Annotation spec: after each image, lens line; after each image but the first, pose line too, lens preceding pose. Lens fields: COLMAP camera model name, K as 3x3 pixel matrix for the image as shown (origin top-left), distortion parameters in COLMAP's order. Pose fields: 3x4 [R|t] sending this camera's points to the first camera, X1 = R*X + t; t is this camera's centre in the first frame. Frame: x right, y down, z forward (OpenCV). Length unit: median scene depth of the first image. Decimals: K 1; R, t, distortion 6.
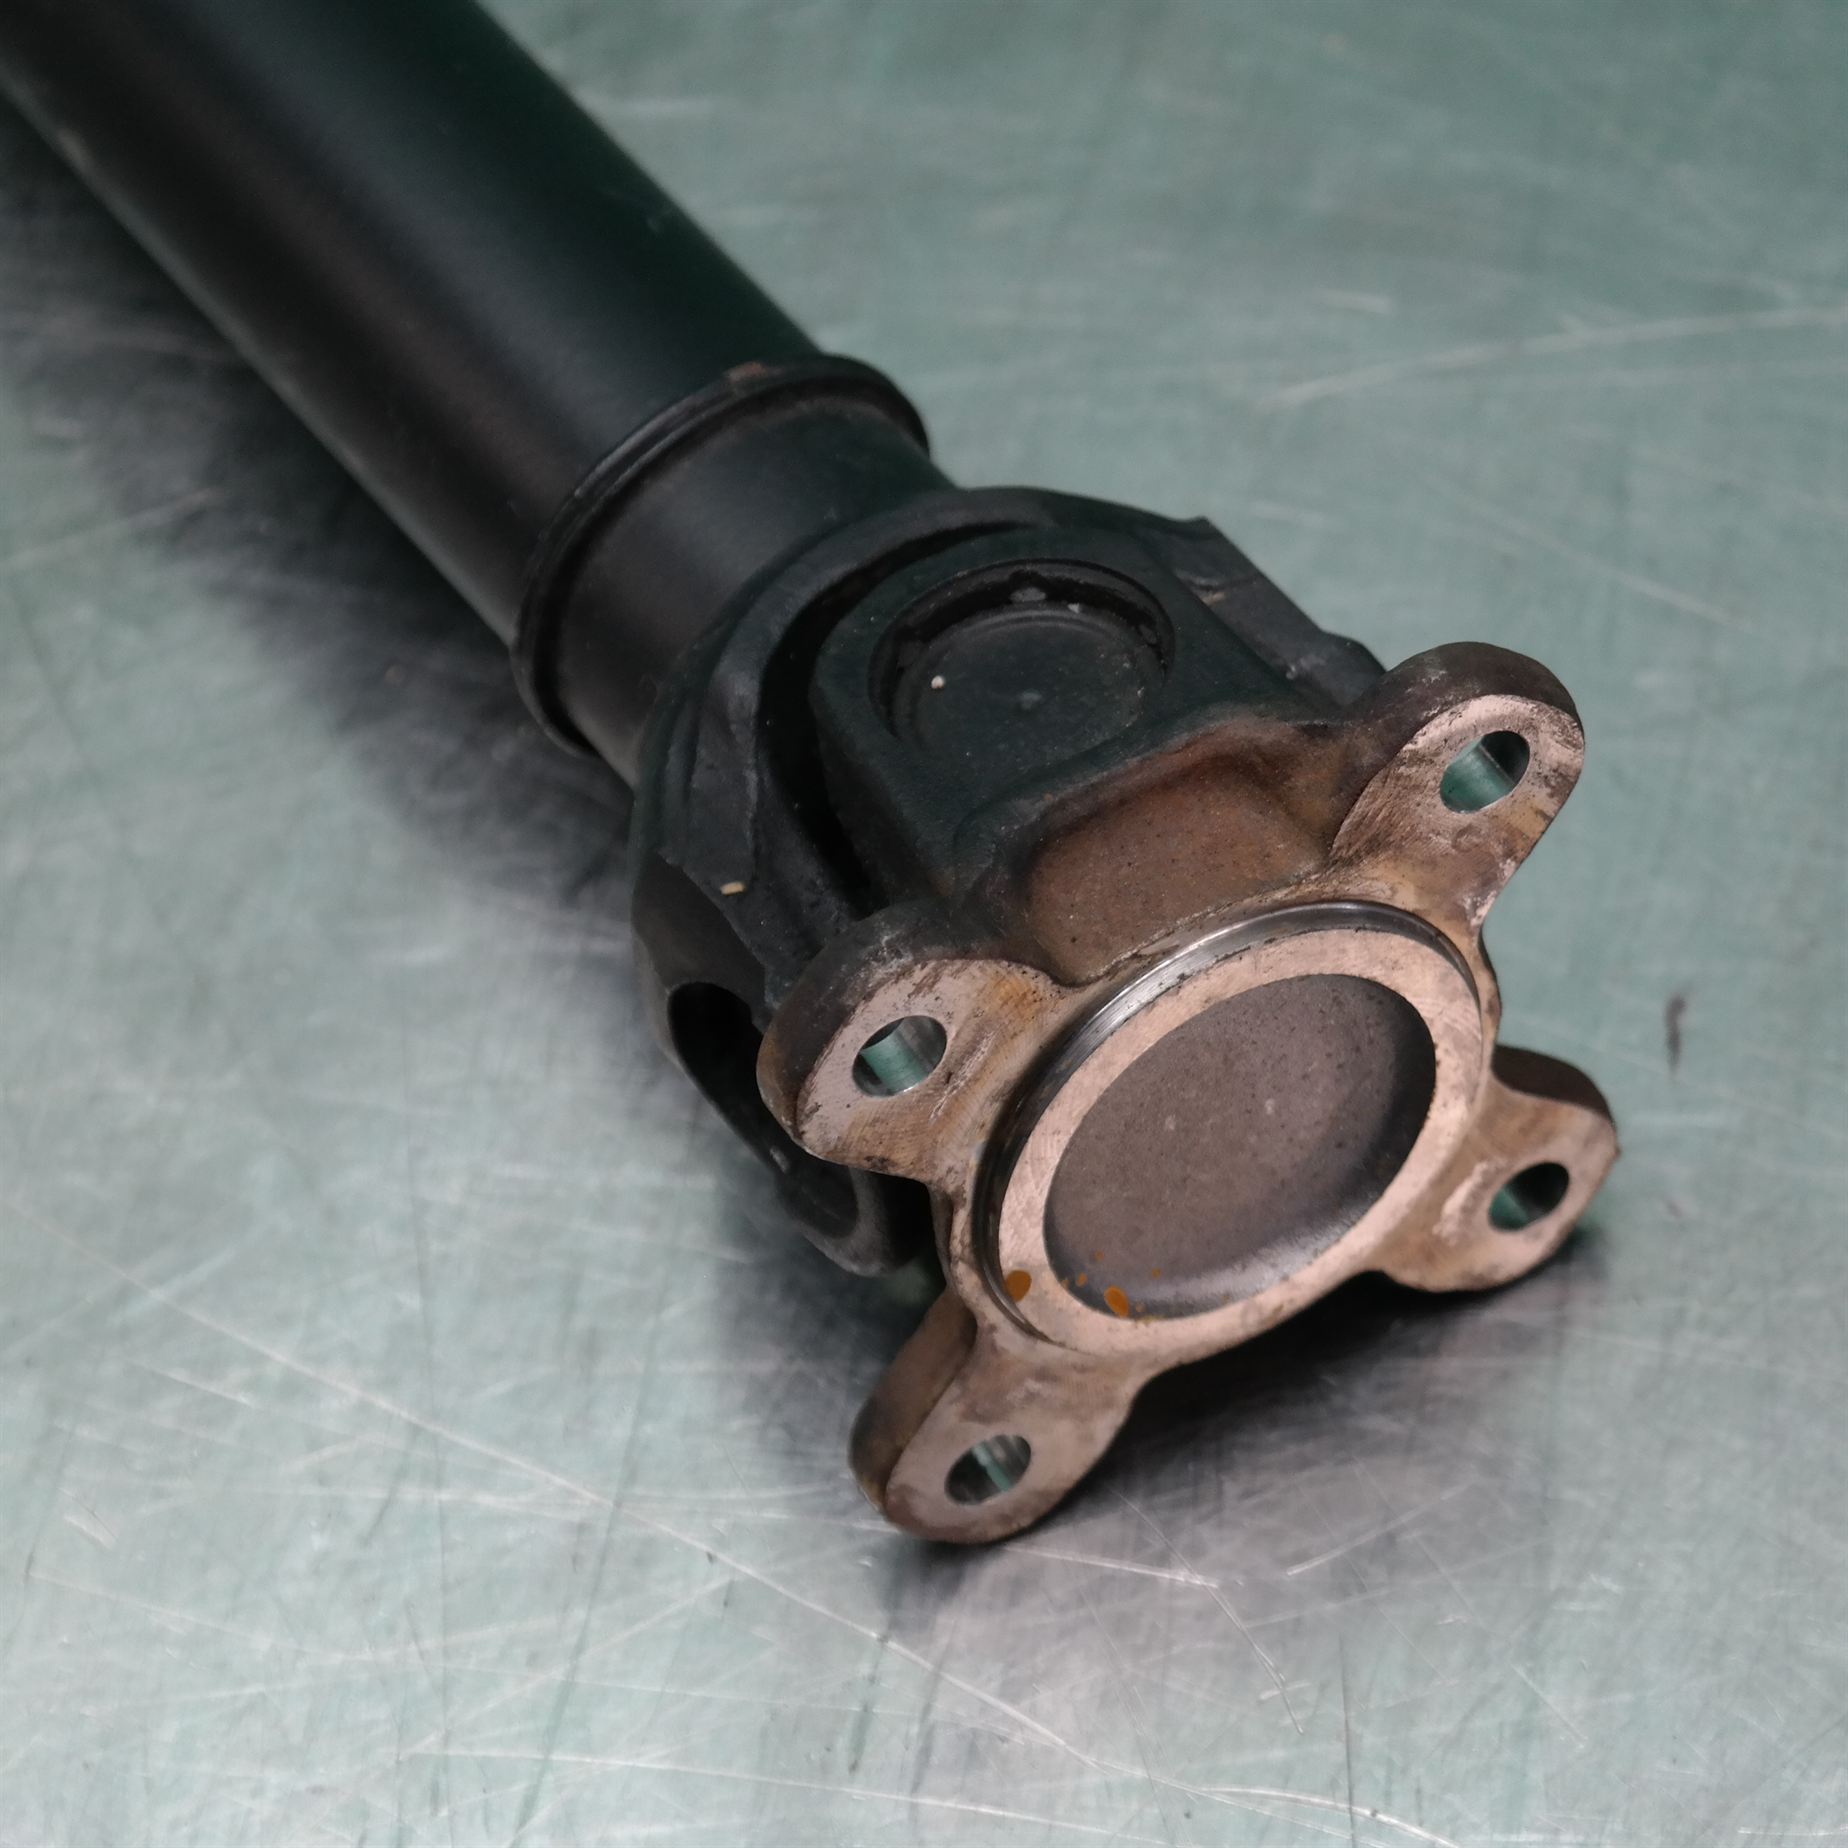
lens RADIAL K [[5901.8, 0, 923.5], [0, 5901.8, 924.5], [0, 0, 1]] dist [0.169695, 0.000000]
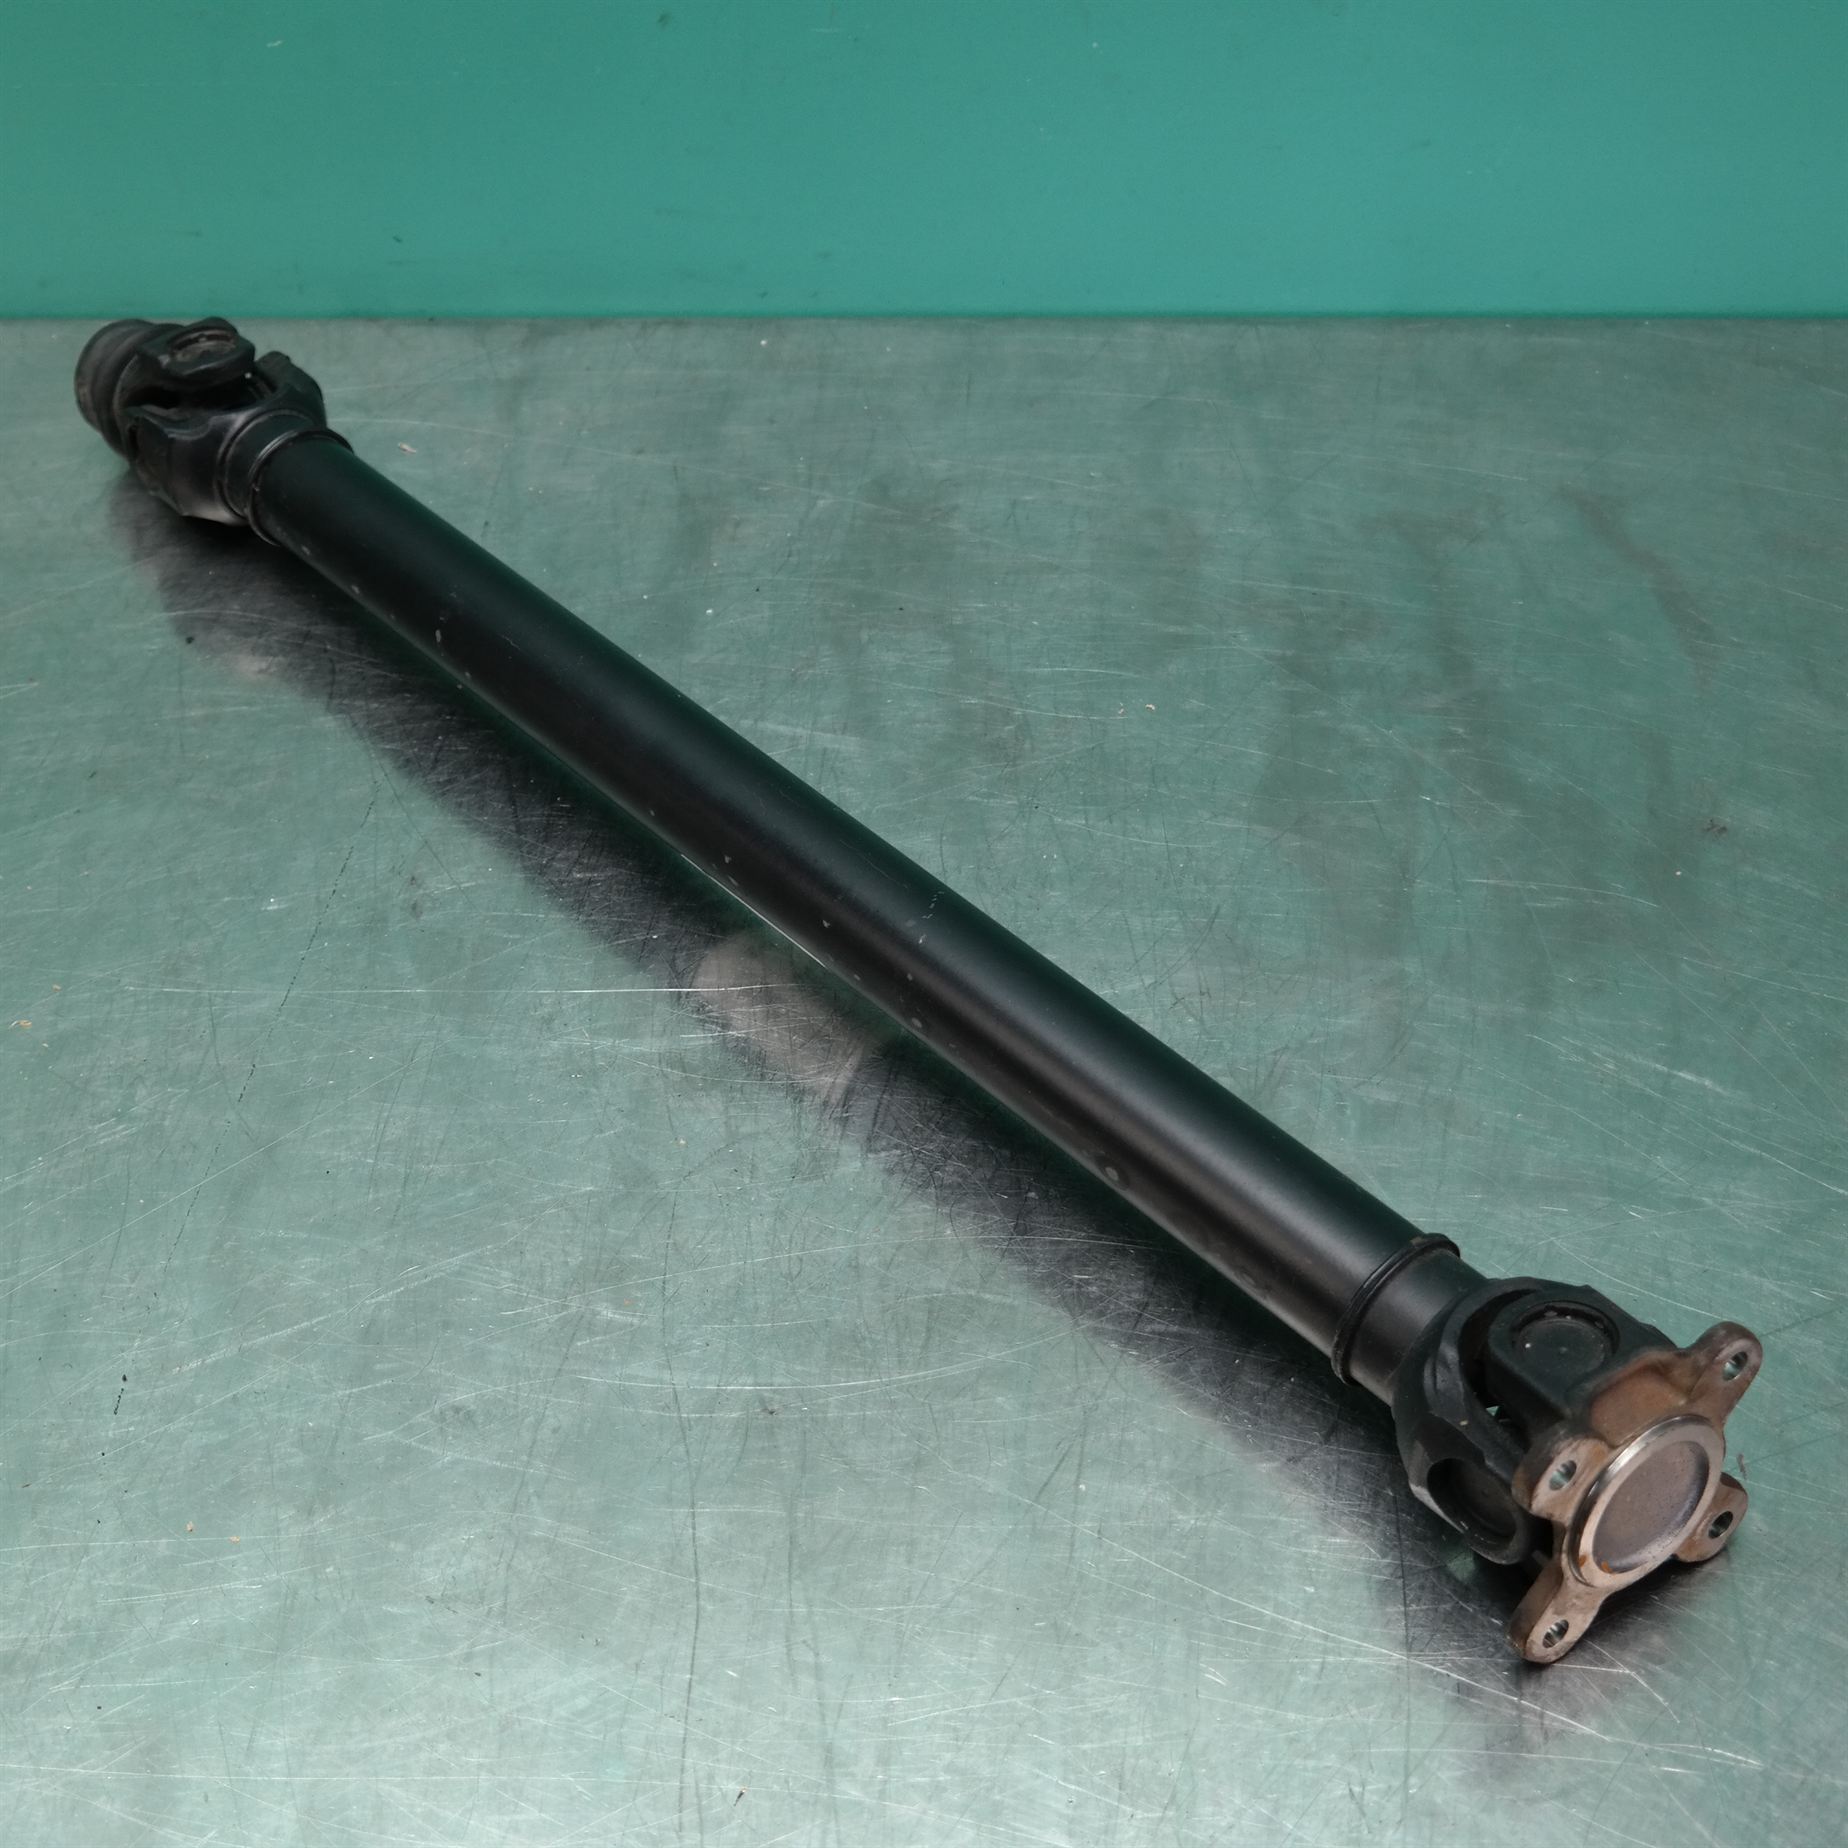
lens RADIAL K [[2891.7, 0, 930.3], [0, 2891.7, 922.5], [0, 0, 1]] dist [-0.038869, 0.000000]
pose [[0.994235, -0.028616, 0.103338, -0.411370], [0.049690, 0.976964, -0.207540, 0.032629], [-0.095018, 0.211478, 0.972753, -0.350240]]
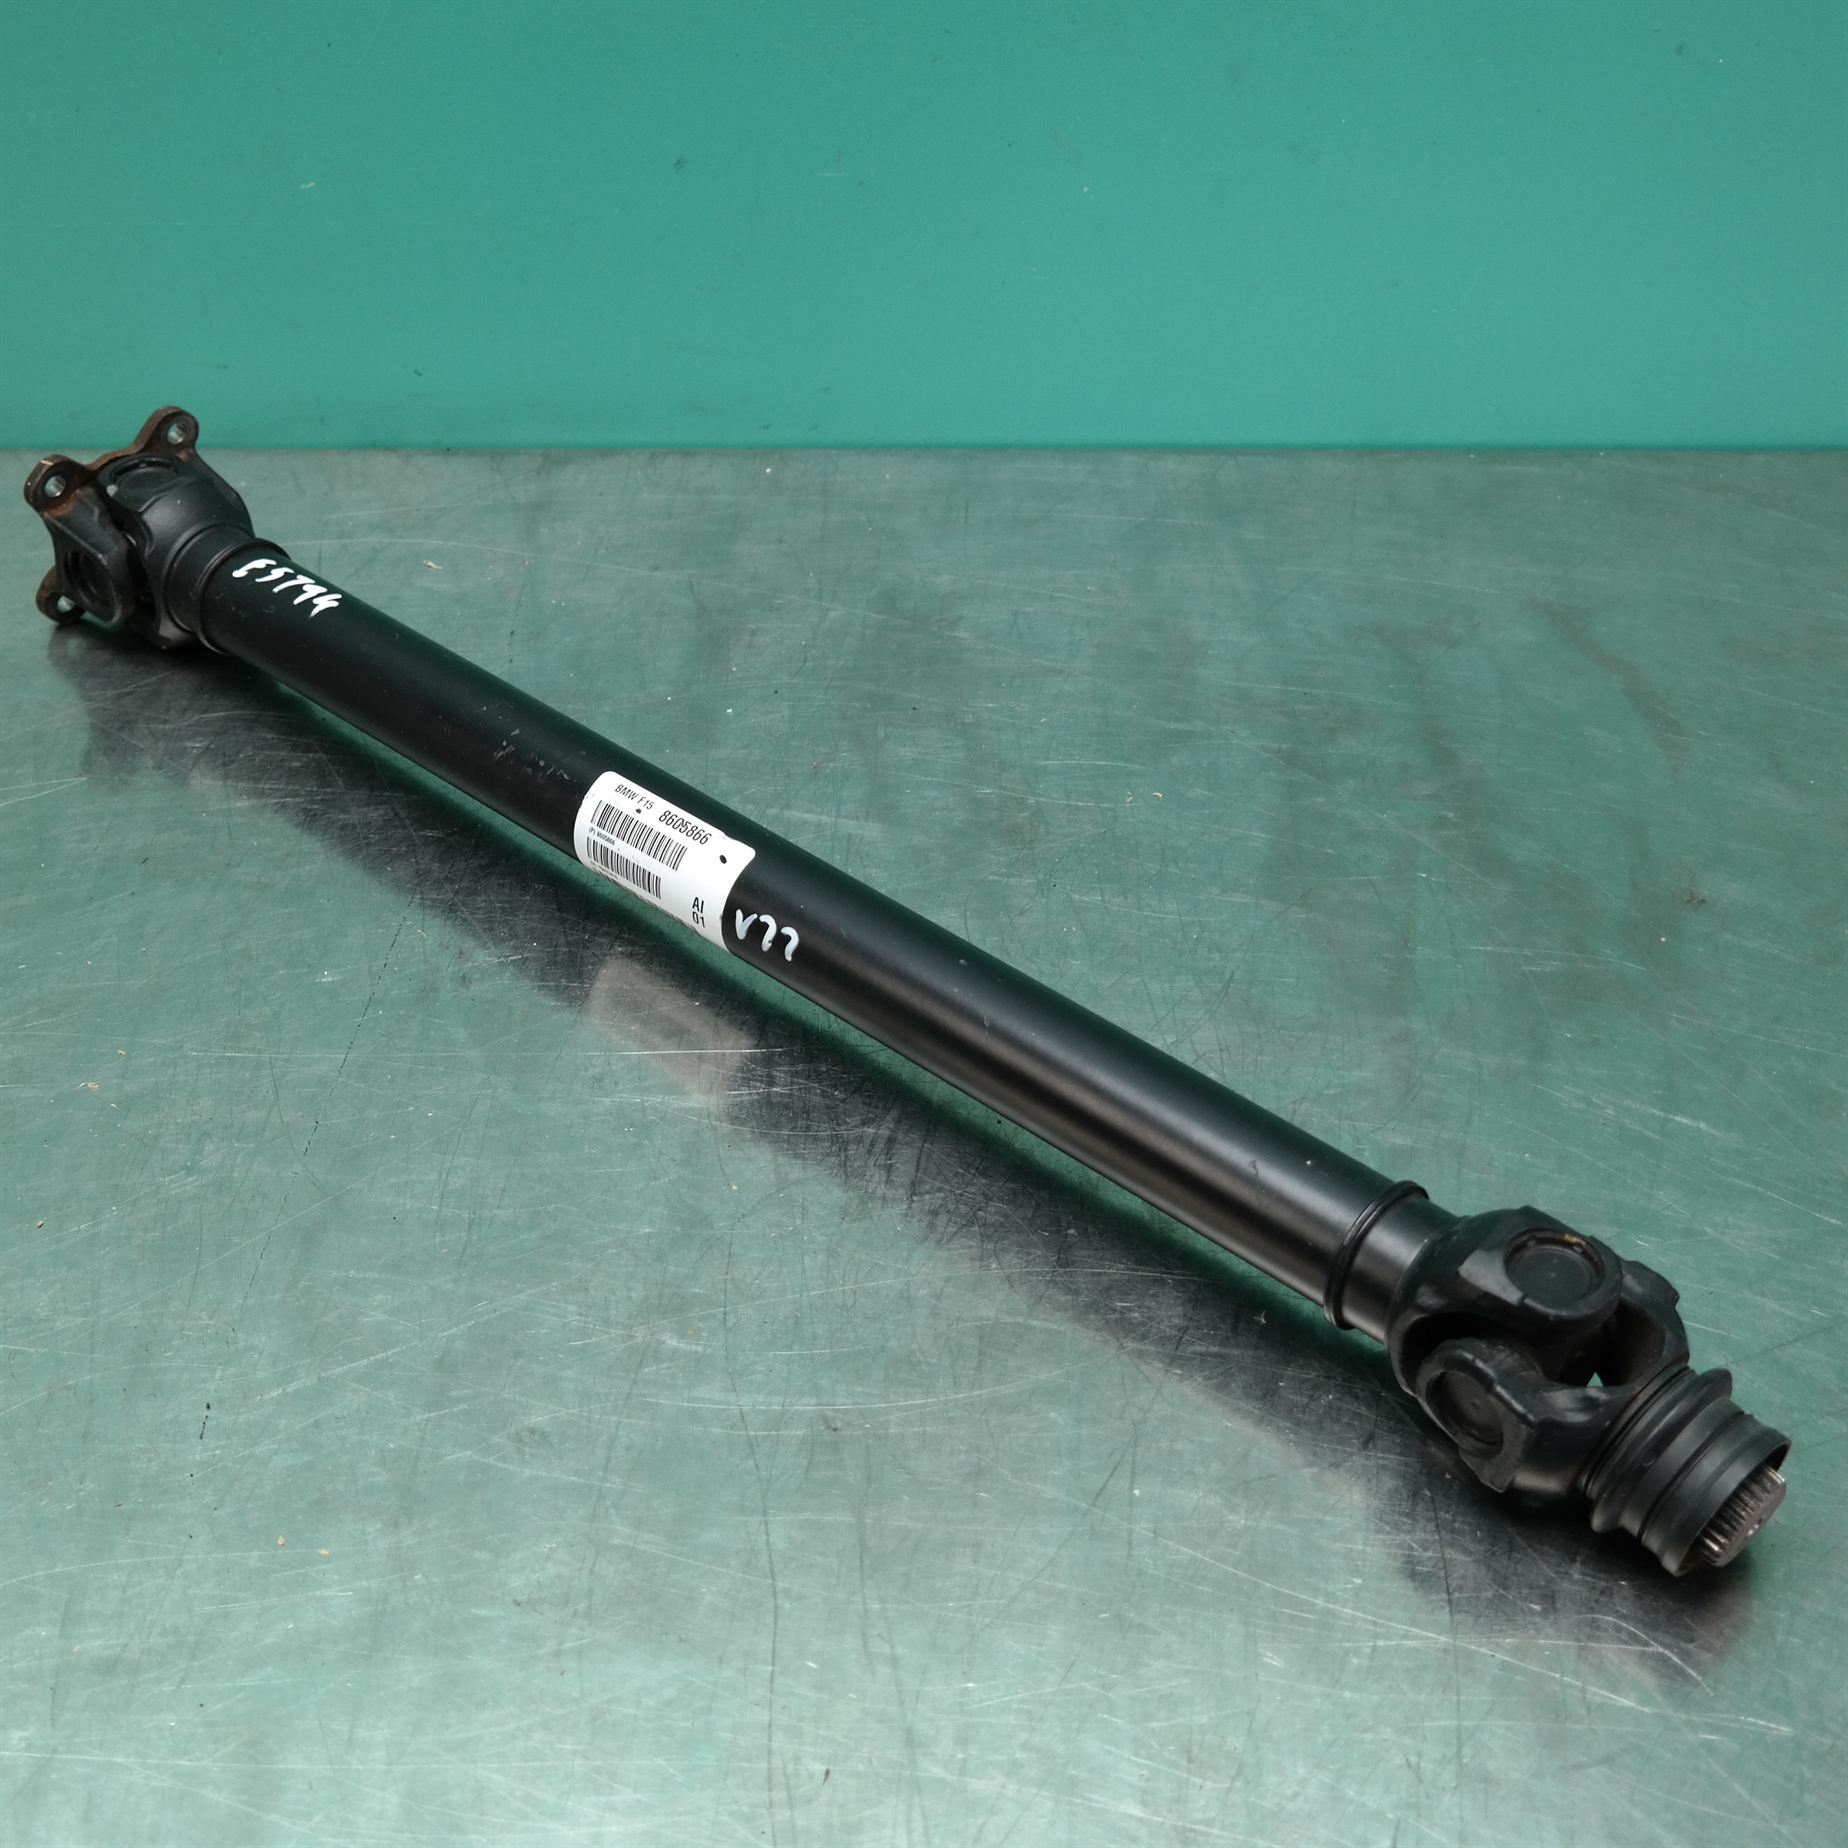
lens RADIAL K [[2891.7, 0, 918.3], [0, 2891.7, 925.8], [0, 0, 1]] dist [-0.038869, 0.000000]
pose [[0.990168, -0.023217, 0.137941, -0.511553], [0.061026, 0.959034, -0.276641, 0.140696], [-0.125867, 0.282339, 0.951022, -0.407915]]
